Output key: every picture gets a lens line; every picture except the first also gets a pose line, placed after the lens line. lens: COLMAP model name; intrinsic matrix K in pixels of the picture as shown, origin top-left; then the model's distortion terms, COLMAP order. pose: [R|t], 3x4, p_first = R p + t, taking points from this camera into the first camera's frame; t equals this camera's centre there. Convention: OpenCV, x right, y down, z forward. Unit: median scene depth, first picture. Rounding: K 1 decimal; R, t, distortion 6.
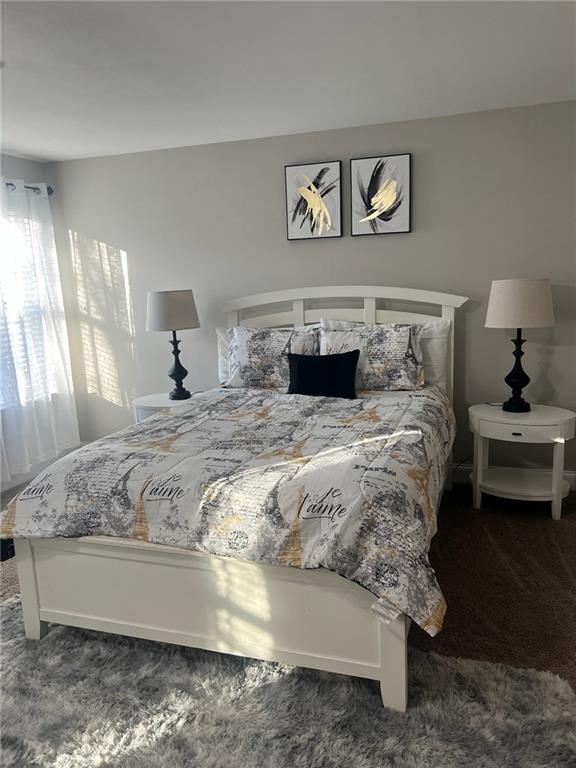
lens RADIAL K [[581.8, 0, 289.6], [0, 581.8, 386.1], [0, 0, 1]] dist [0.051802, -0.046167]
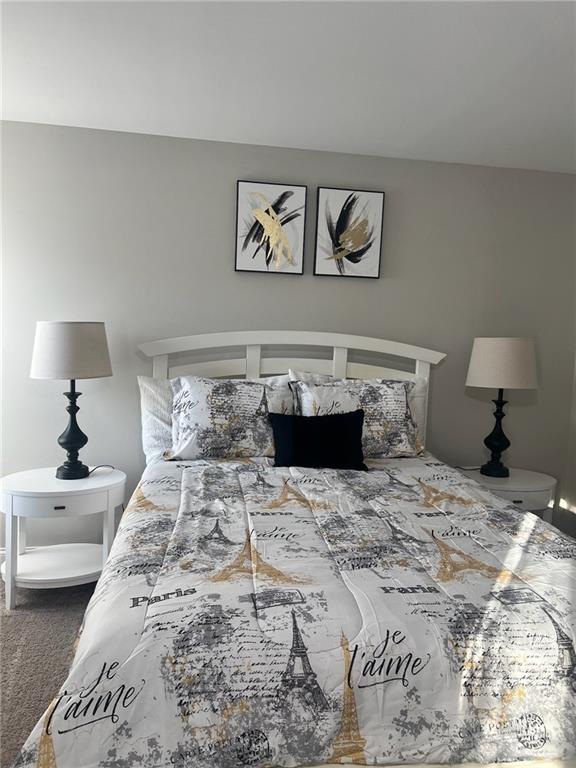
lens RADIAL K [[581.8, 0, 284.9], [0, 581.8, 379.5], [0, 0, 1]] dist [0.051802, -0.046167]
pose [[0.876359, 0.028942, 0.480787, -0.366474], [0.015848, 0.995920, -0.088838, -0.032518], [-0.481397, 0.085474, 0.872325, 0.318485]]
